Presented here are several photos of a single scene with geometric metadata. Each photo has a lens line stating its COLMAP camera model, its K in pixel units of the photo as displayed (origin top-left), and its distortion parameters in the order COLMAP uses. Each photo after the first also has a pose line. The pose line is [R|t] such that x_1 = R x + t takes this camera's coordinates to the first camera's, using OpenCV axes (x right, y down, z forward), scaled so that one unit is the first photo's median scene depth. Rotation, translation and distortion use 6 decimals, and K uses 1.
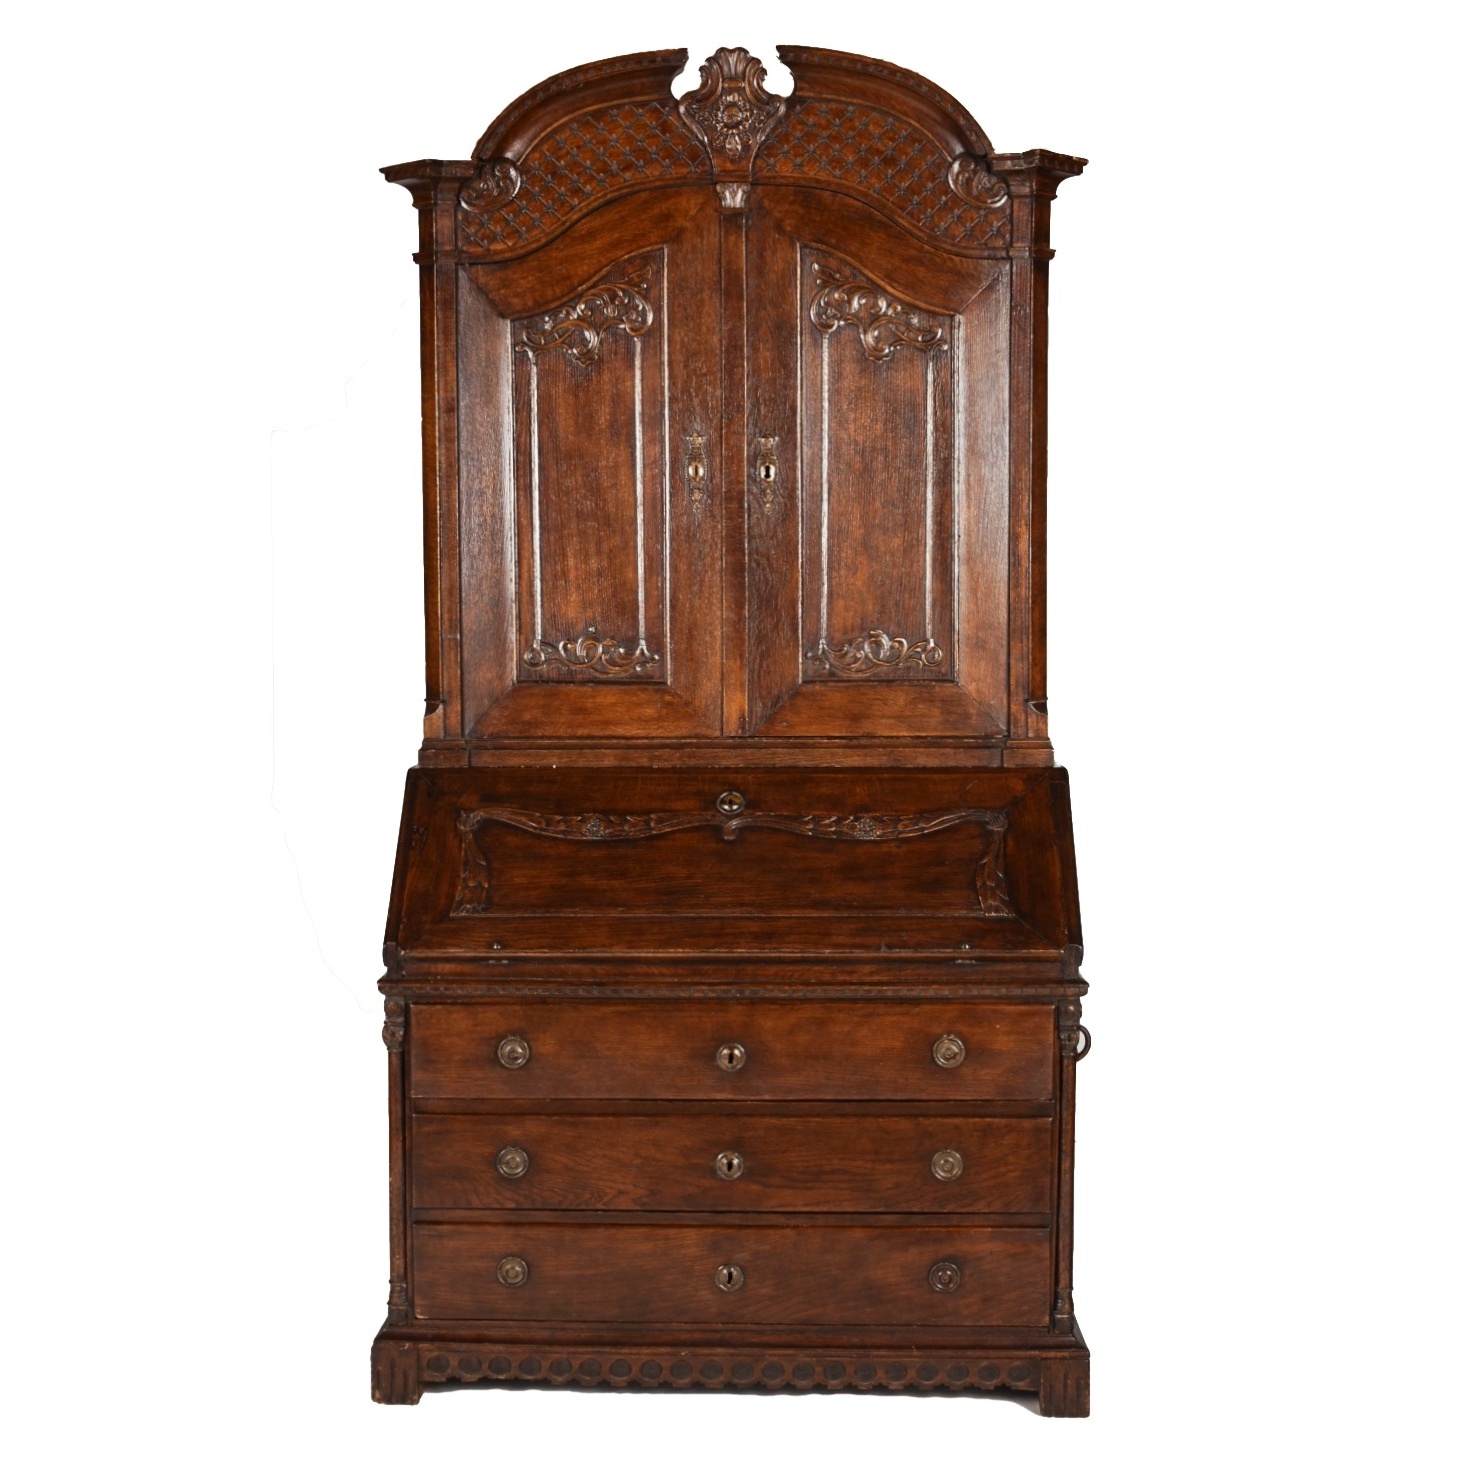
lens RADIAL K [[2784.9, 0, 755.4], [0, 2784.9, 741.0], [0, 0, 1]] dist [0.064849, 0.000000]
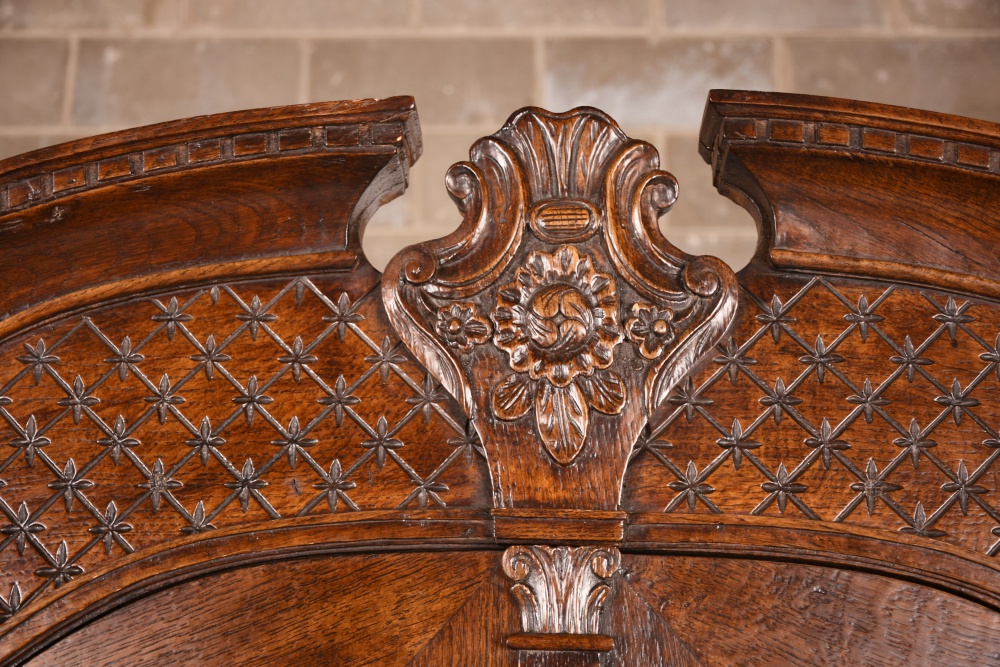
lens RADIAL K [[1391.5, 0, 486.5], [0, 1391.5, 327.8], [0, 0, 1]] dist [-0.022736, 0.000000]
pose [[0.999789, 0.017242, -0.011145, -0.014335], [-0.019793, 0.953662, -0.300229, -0.178030], [0.005452, 0.300387, 0.953802, 0.856998]]
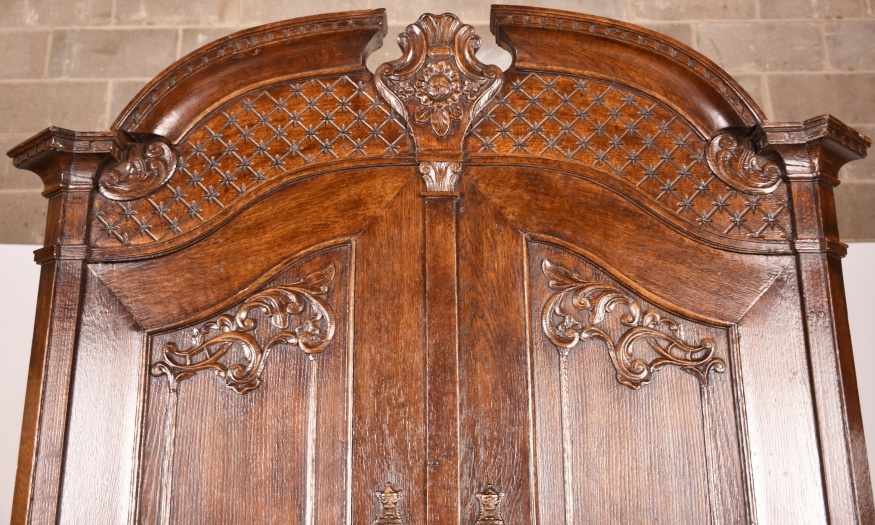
lens RADIAL K [[976.2, 0, 438.8], [0, 976.2, 189.3], [0, 0, 1]] dist [-0.020916, 0.000000]
pose [[0.999811, 0.002765, 0.019238, -0.013770], [0.004469, 0.930601, -0.366008, -0.090354], [-0.018915, 0.366025, 0.930413, 0.741427]]
